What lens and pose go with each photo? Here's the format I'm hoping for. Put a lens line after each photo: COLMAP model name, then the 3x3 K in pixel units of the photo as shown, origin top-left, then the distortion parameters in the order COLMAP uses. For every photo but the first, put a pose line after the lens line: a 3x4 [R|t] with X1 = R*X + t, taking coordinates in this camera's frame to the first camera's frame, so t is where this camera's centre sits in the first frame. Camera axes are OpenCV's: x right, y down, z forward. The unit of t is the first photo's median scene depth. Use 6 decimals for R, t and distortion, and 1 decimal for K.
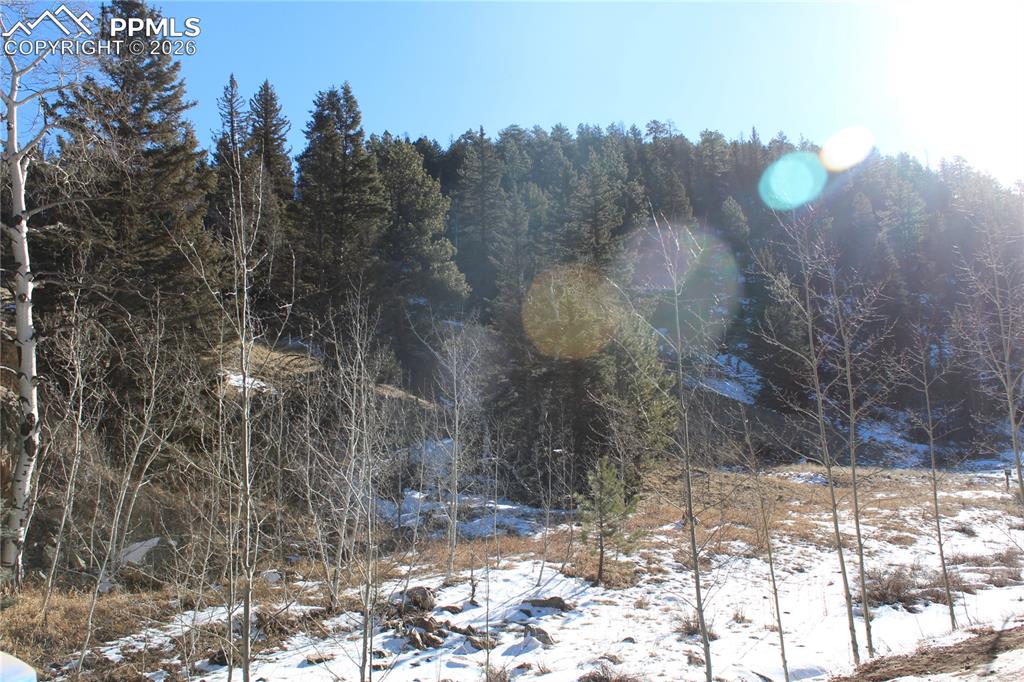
lens RADIAL K [[1019.5, 0, 501.8], [0, 1019.5, 340.7], [0, 0, 1]] dist [-0.134936, 0.155037]
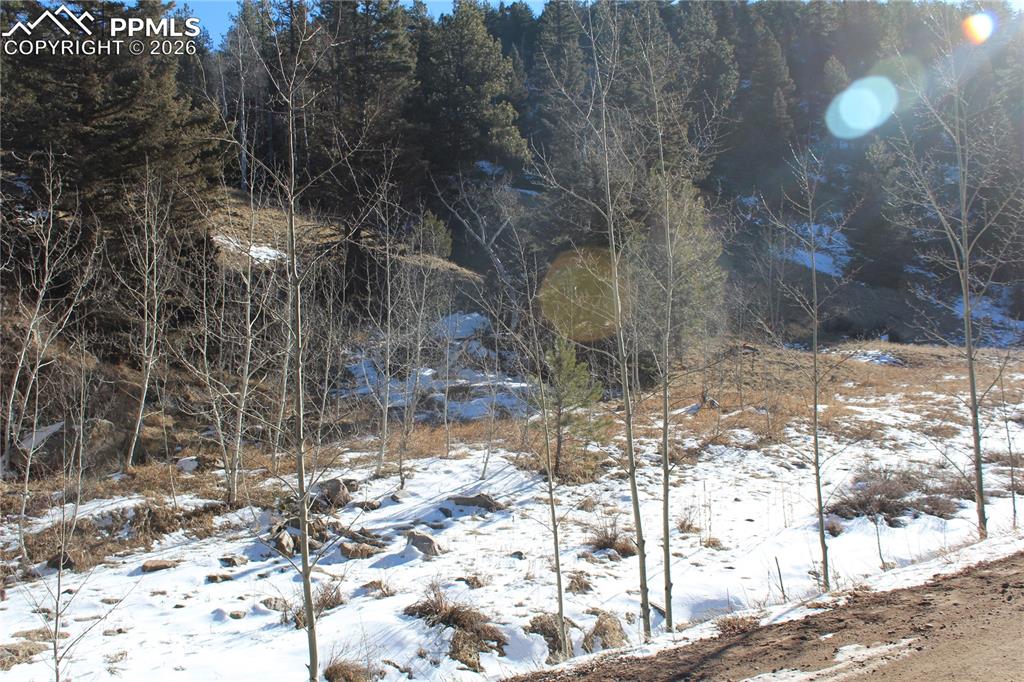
lens RADIAL K [[1019.5, 0, 501.8], [0, 1019.5, 340.7], [0, 0, 1]] dist [-0.134936, 0.155037]
pose [[0.994310, 0.005435, -0.106389, 0.140660], [0.007924, 0.992158, 0.124738, 0.009427], [0.106233, -0.124871, 0.986469, 0.127805]]
